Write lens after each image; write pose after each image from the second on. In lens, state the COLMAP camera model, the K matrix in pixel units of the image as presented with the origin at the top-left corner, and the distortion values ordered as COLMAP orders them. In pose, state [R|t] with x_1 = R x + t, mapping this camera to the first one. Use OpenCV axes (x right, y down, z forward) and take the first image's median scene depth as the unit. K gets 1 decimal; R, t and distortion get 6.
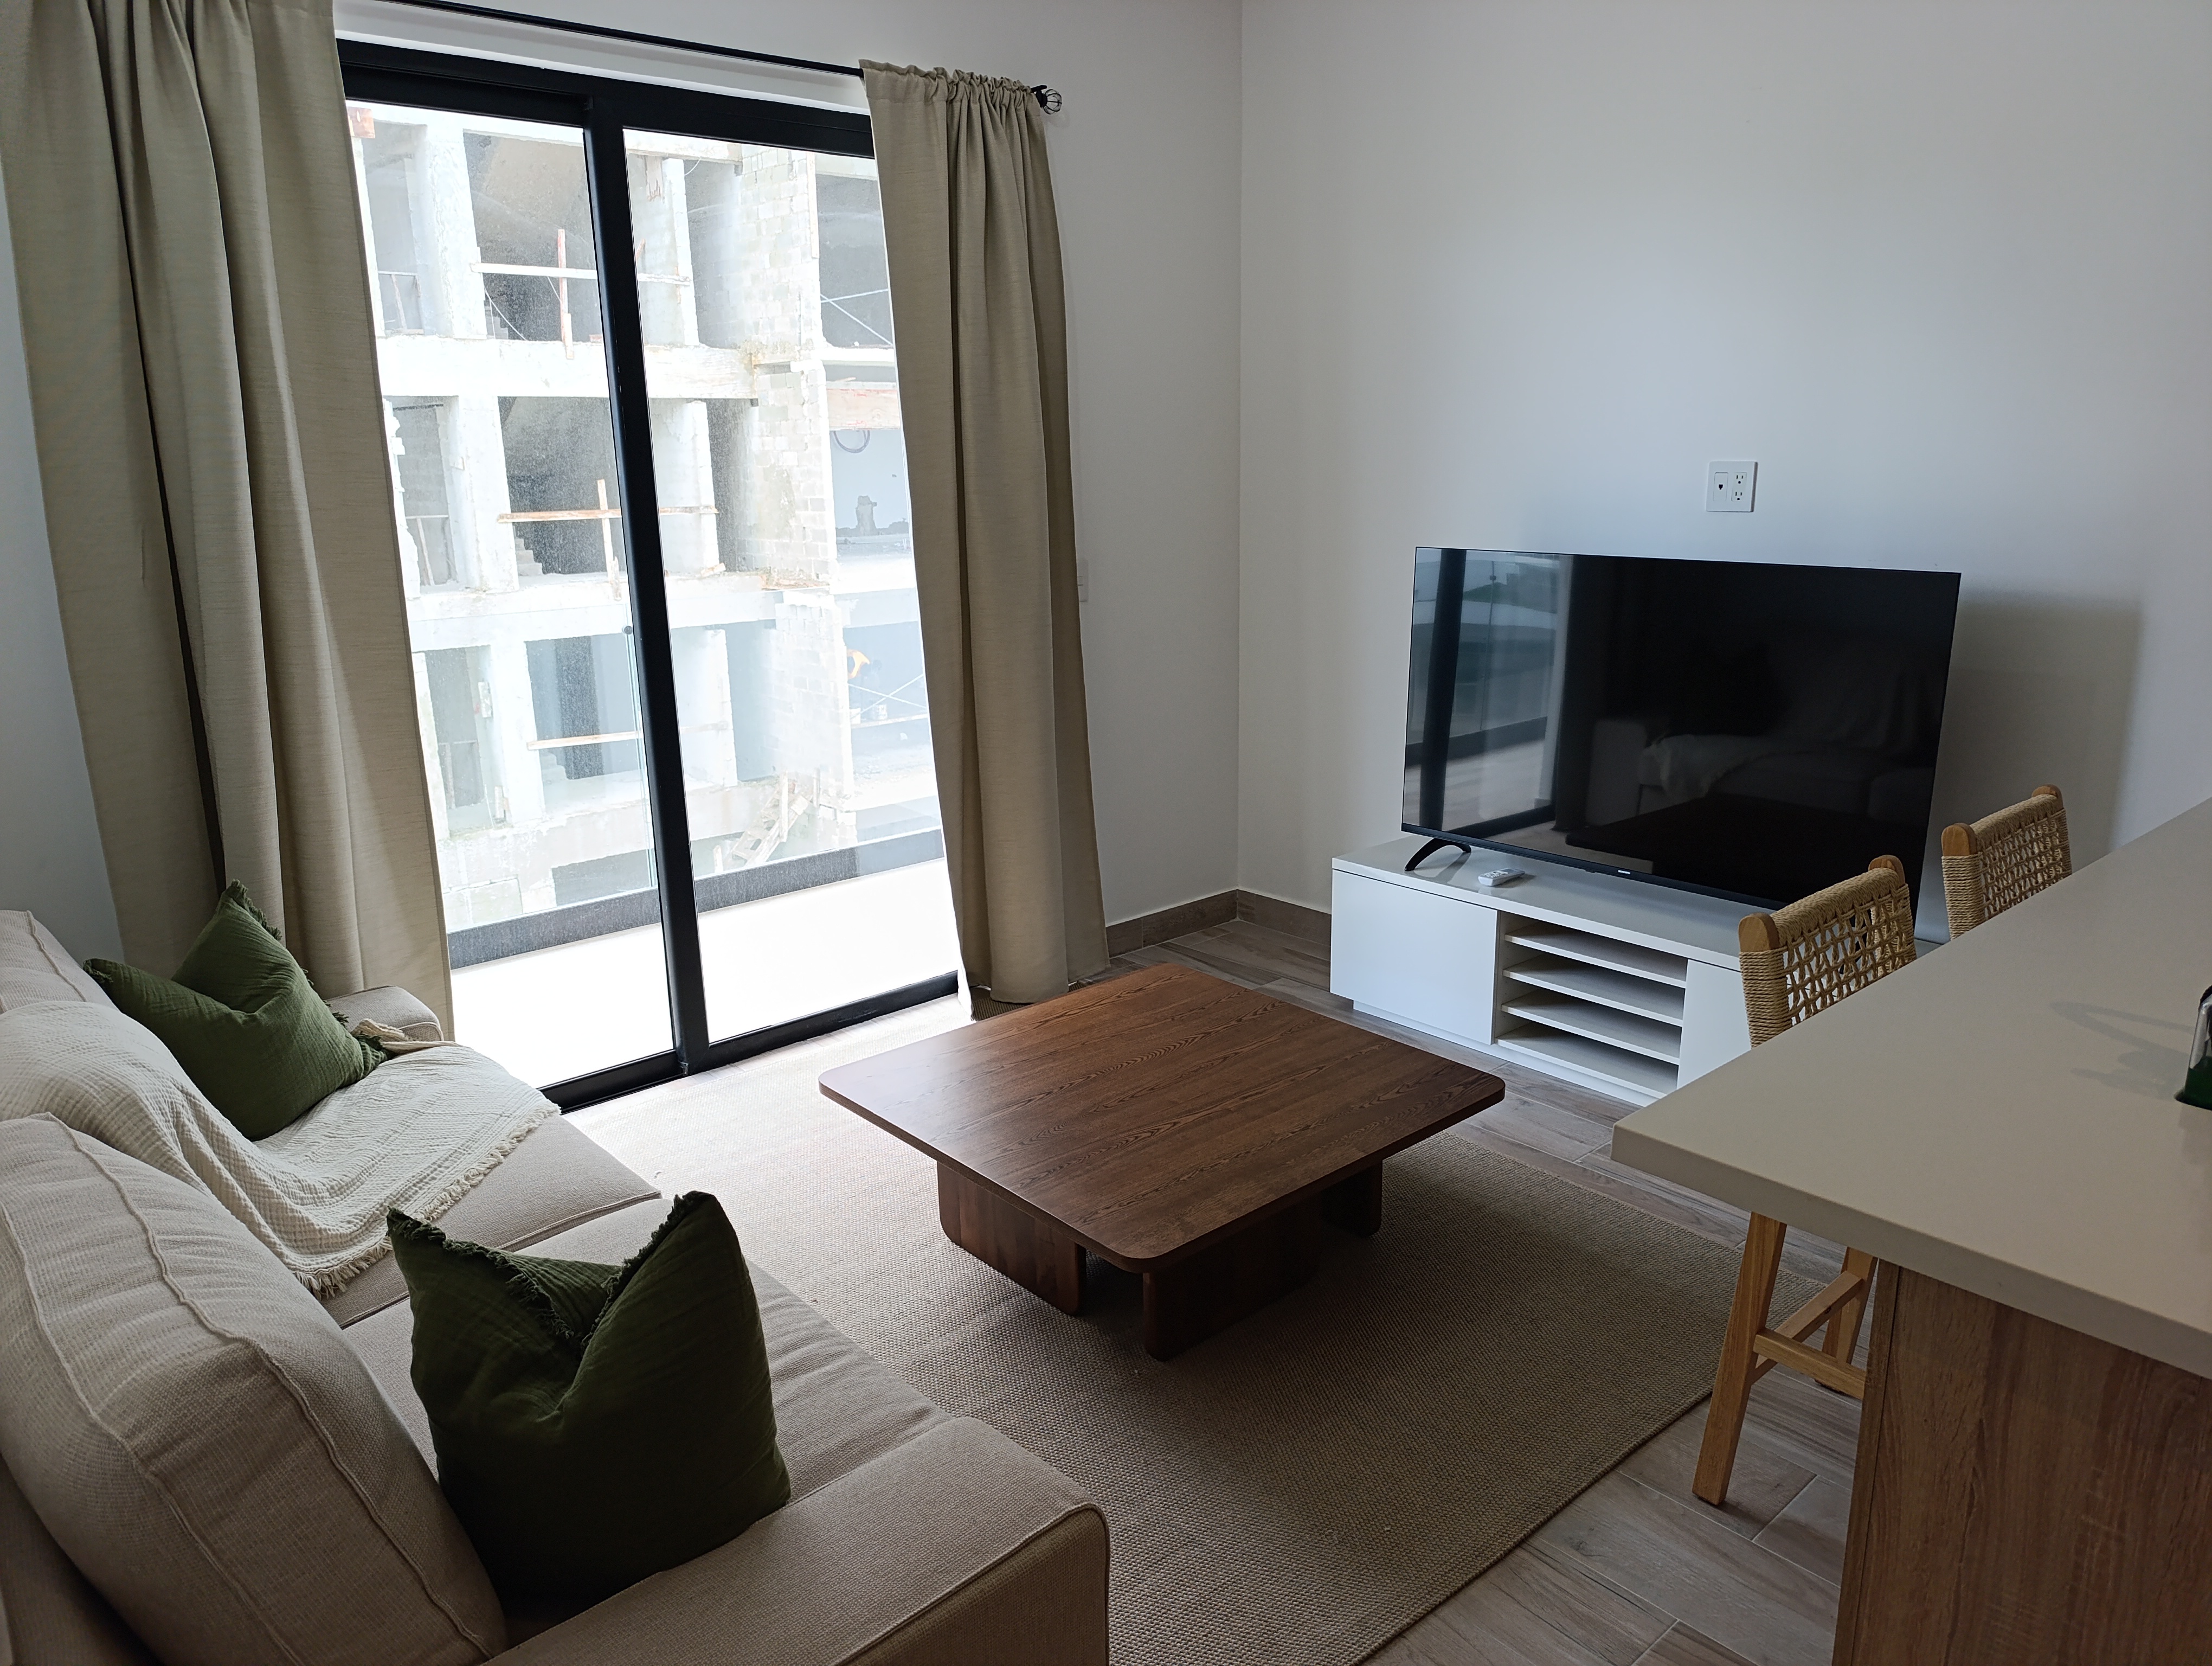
lens RADIAL K [[1519.8, 0, 1114.0], [0, 1519.8, 837.9], [0, 0, 1]] dist [0.031136, -0.038914]
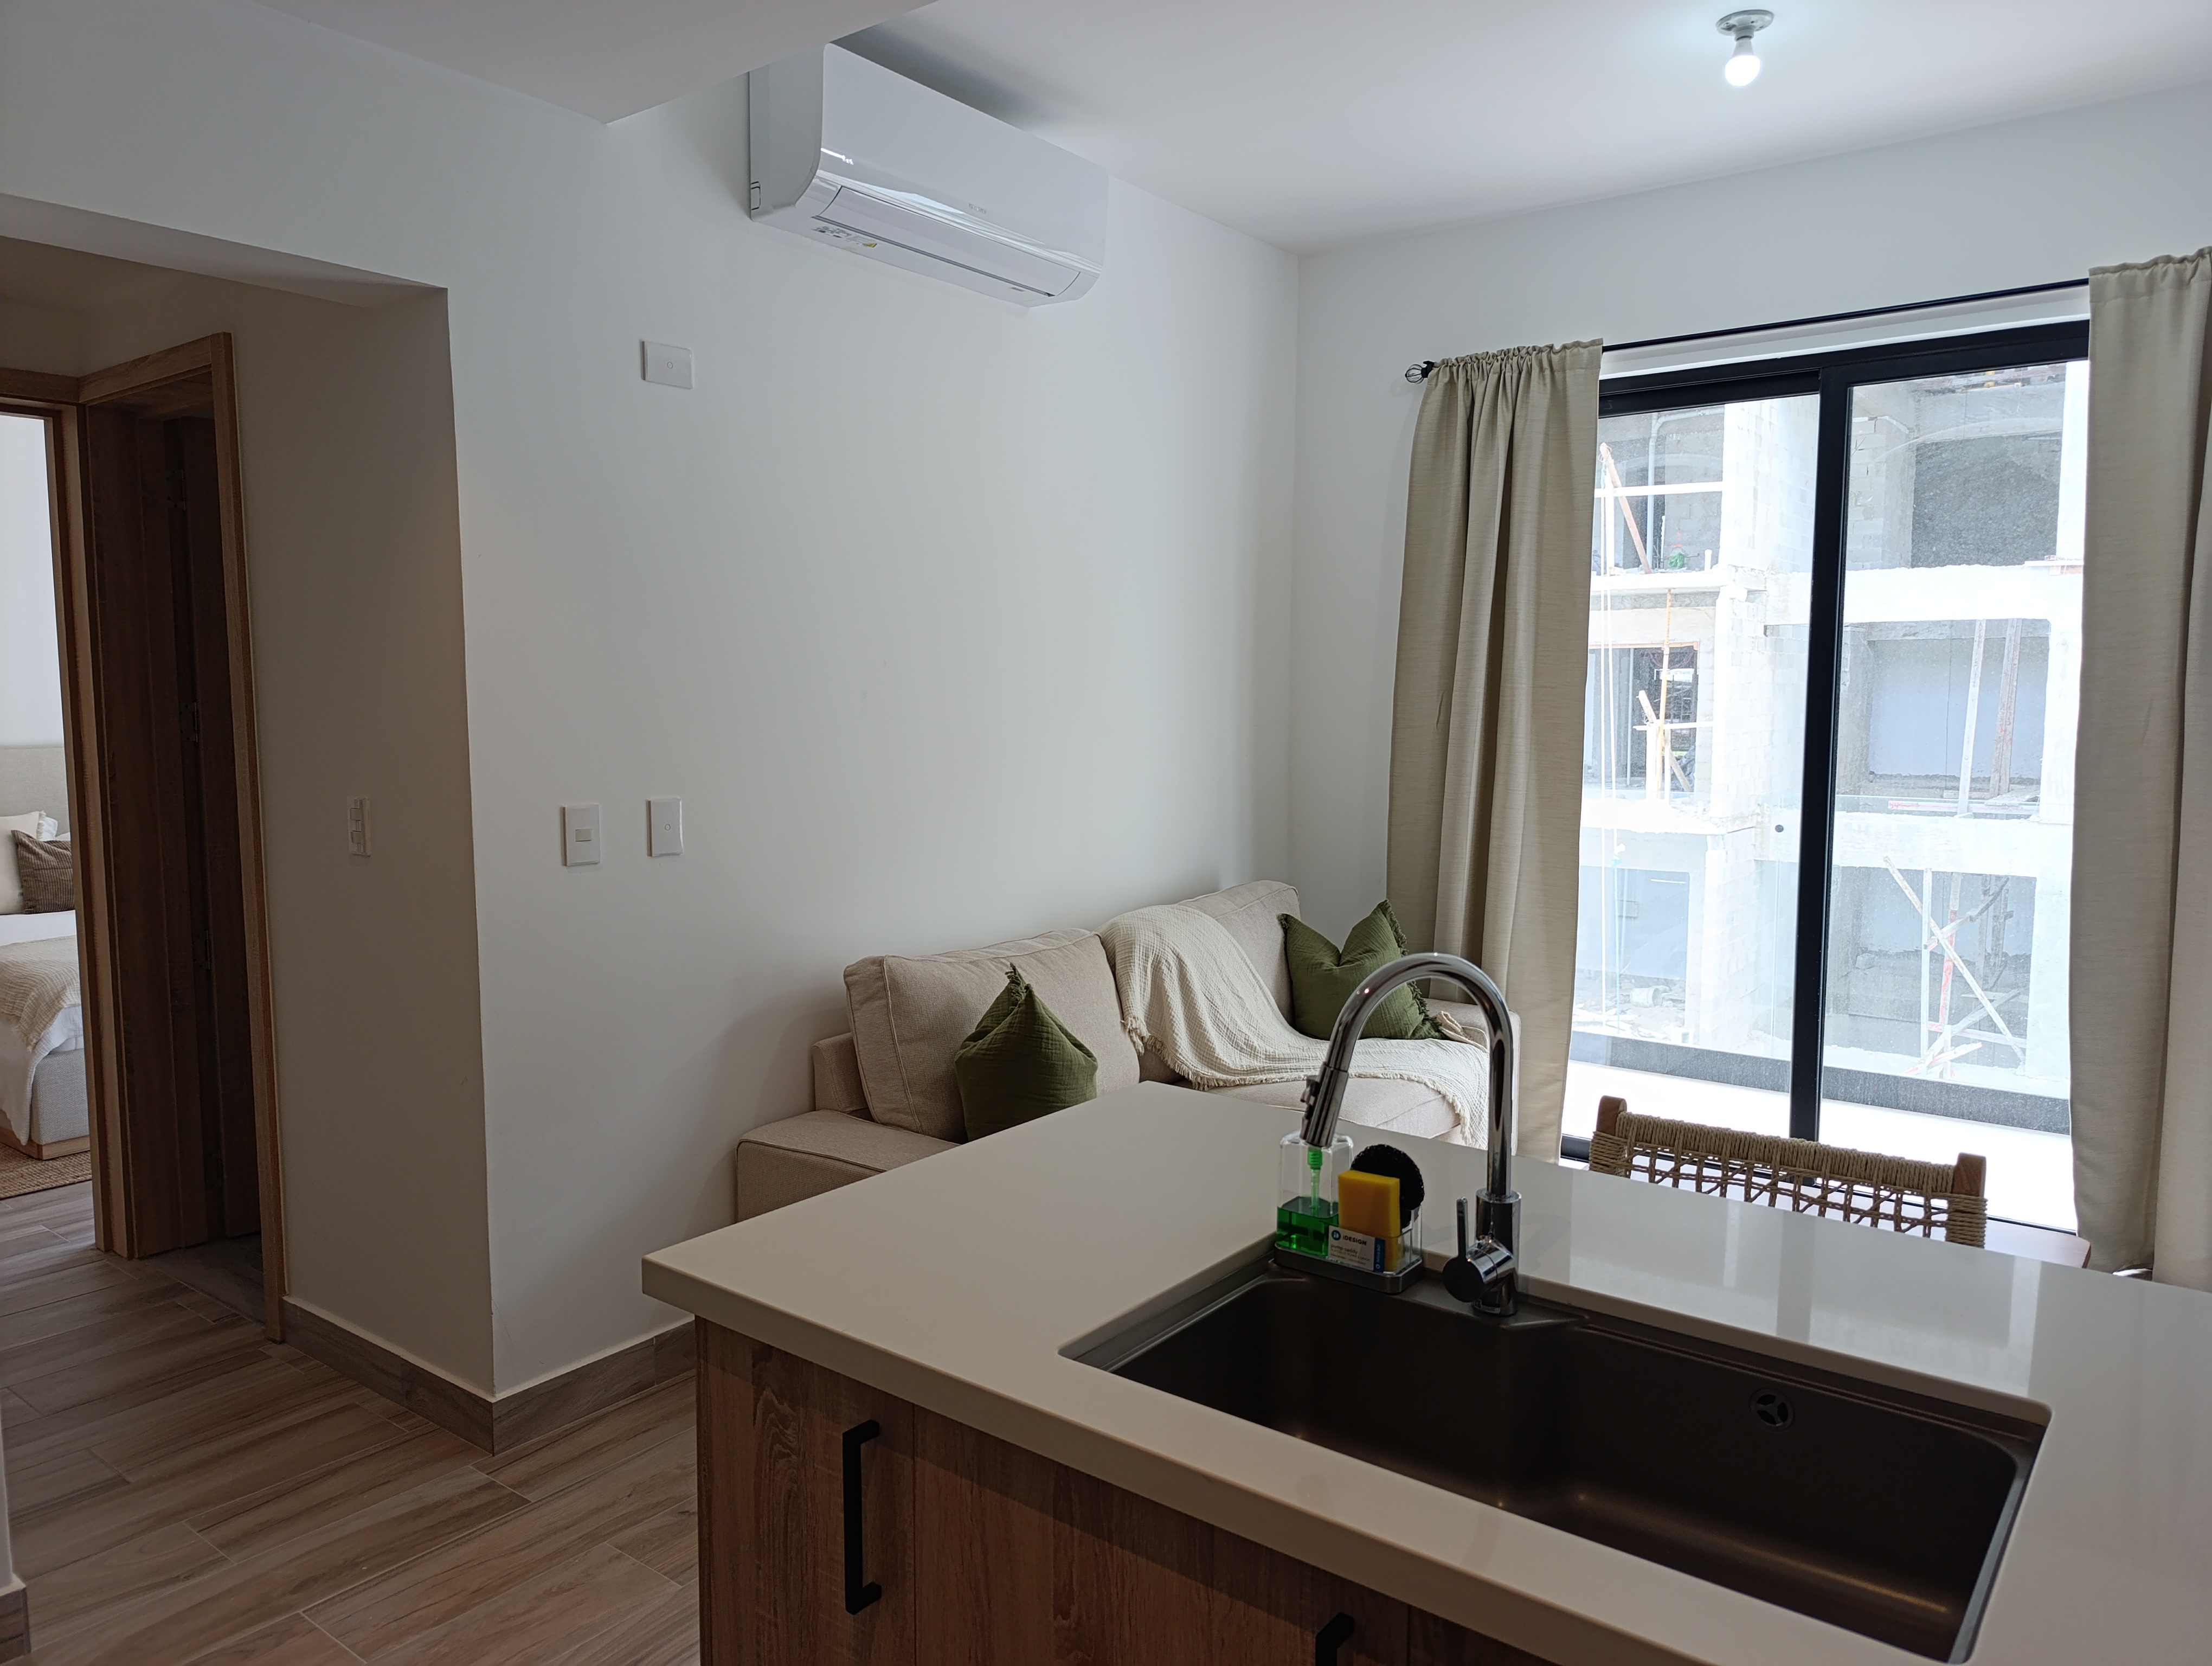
lens RADIAL K [[1519.8, 0, 1106.3], [0, 1519.8, 835.7], [0, 0, 1]] dist [0.031136, -0.038914]
pose [[0.188396, 0.113306, -0.975535, 0.879521], [-0.248658, 0.966459, 0.064231, -0.062892], [0.950093, 0.230474, 0.210252, 0.311142]]
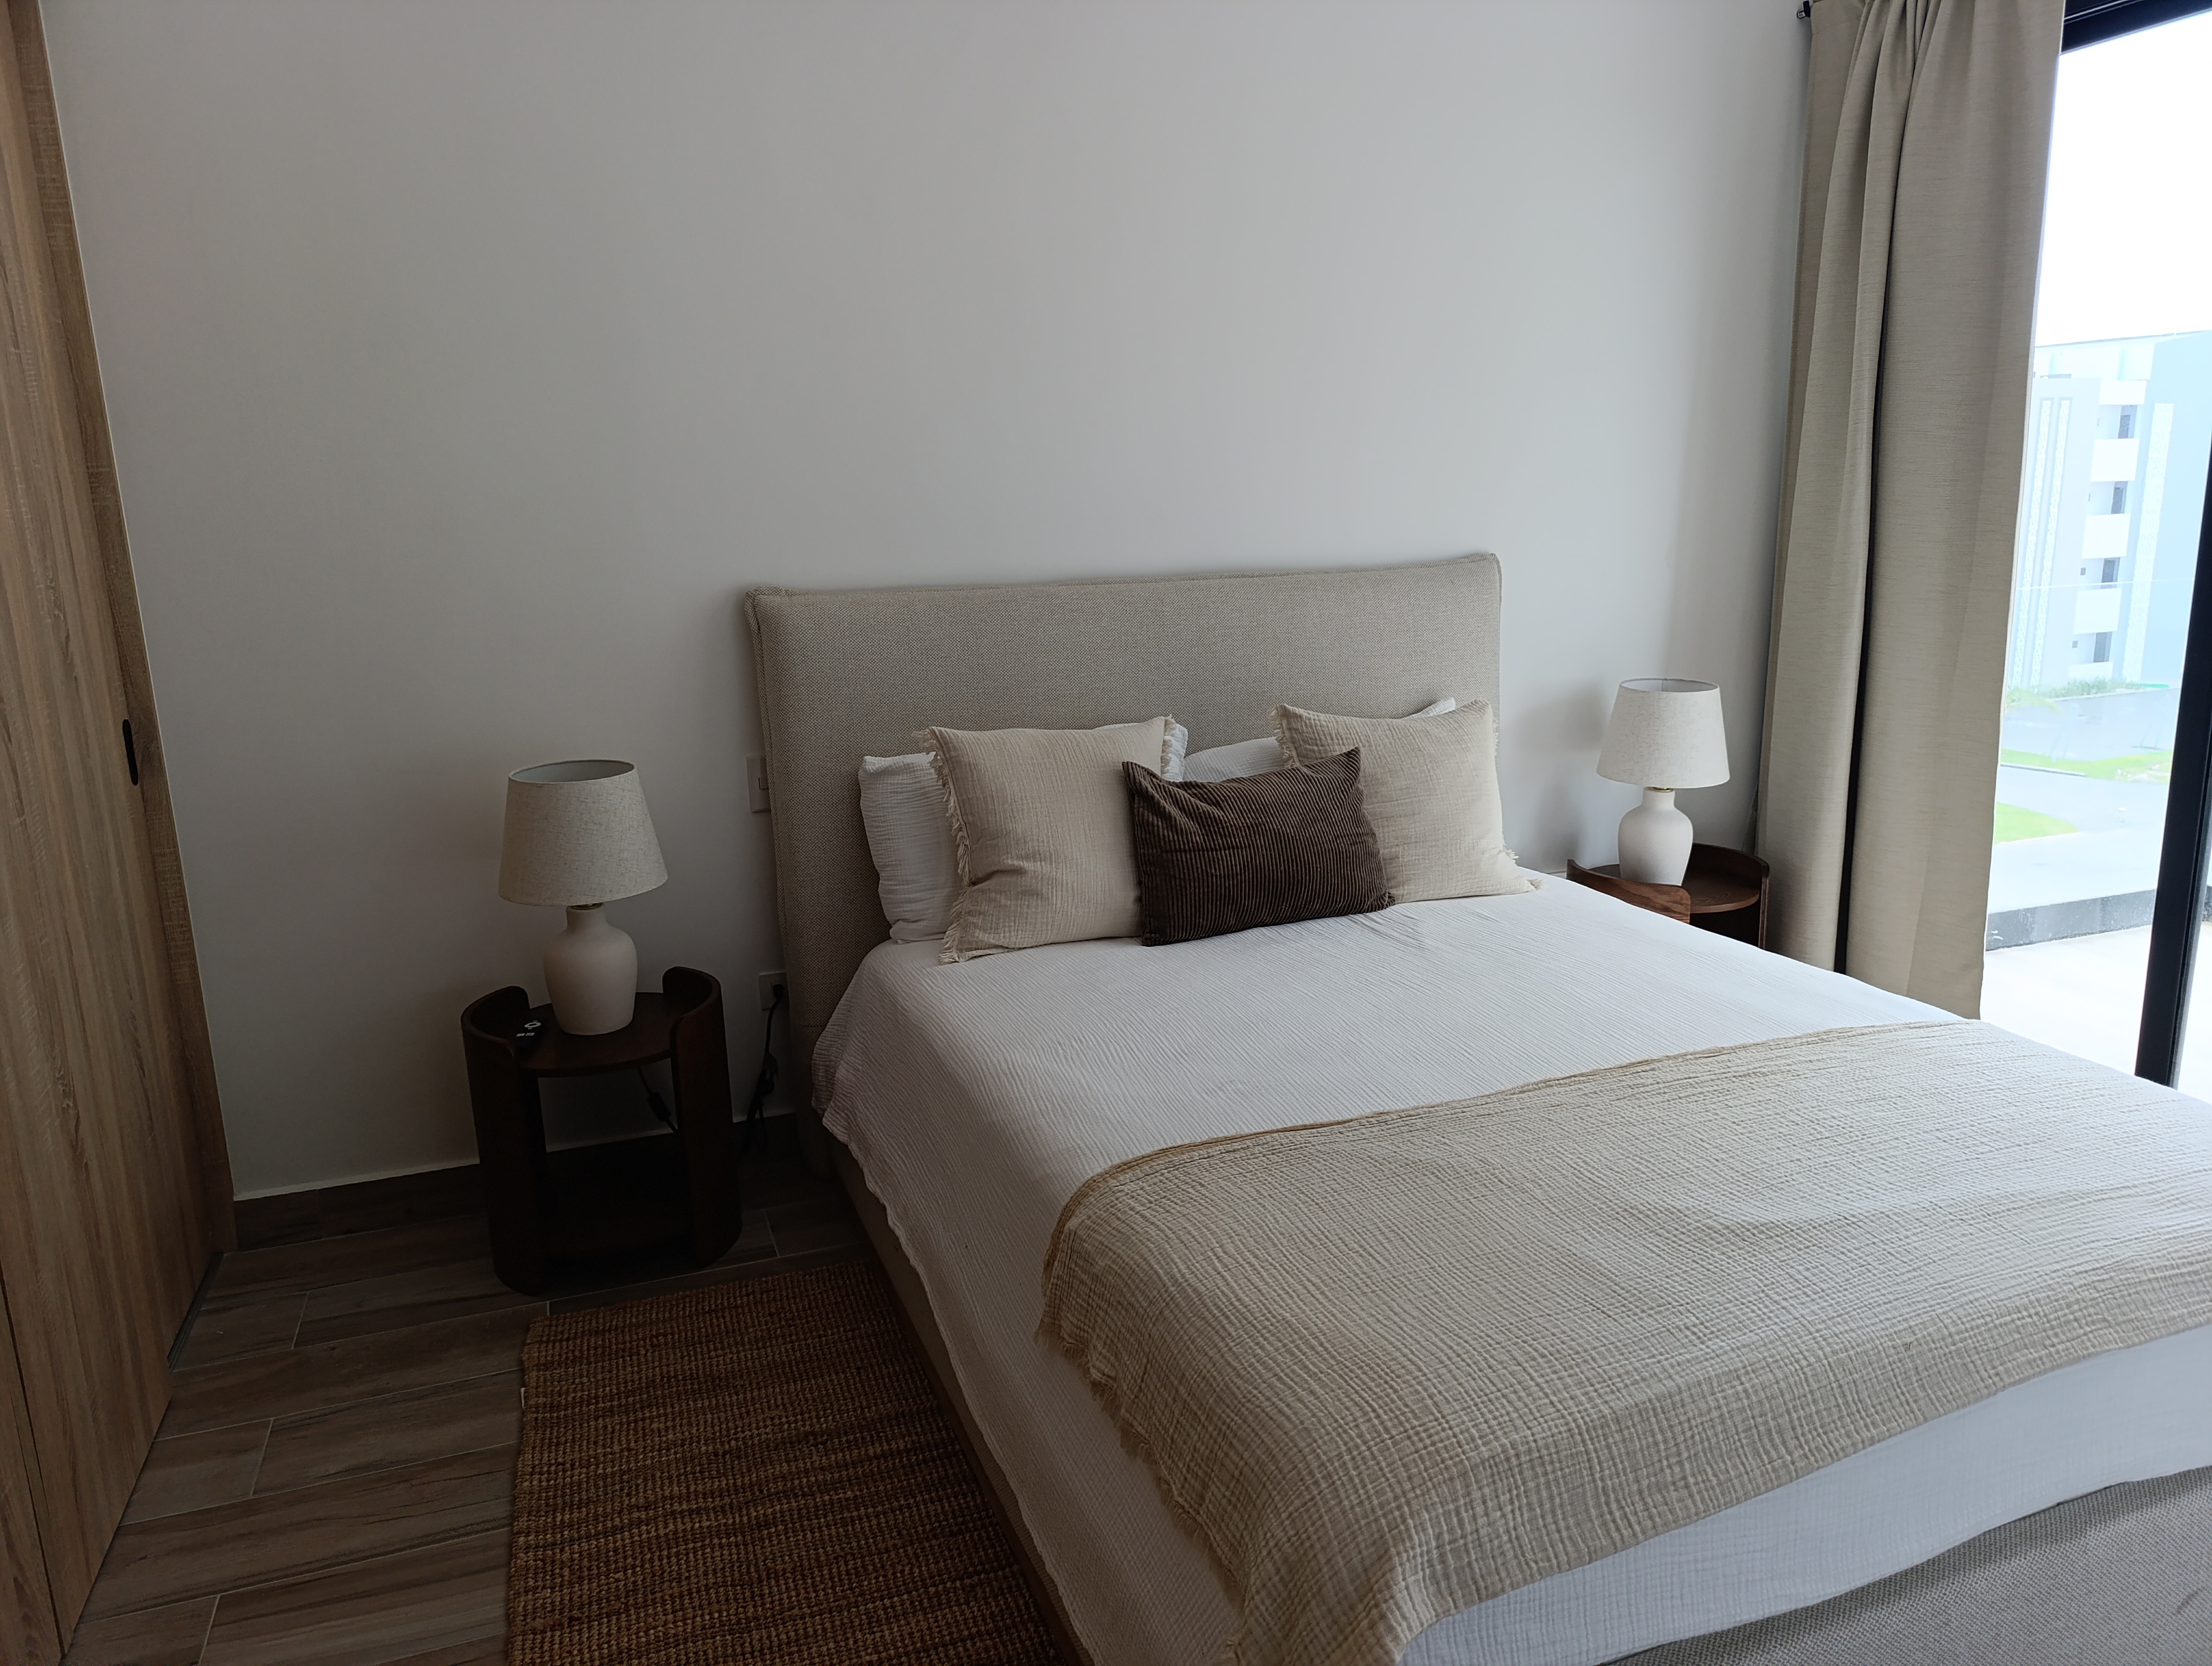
lens RADIAL K [[1519.8, 0, 1126.5], [0, 1519.8, 829.0], [0, 0, 1]] dist [0.031136, -0.038914]
pose [[-0.363405, 0.235489, -0.901378, -0.473464], [-0.202668, 0.924372, 0.323205, 0.146229], [0.909320, 0.300135, -0.288195, -0.340430]]
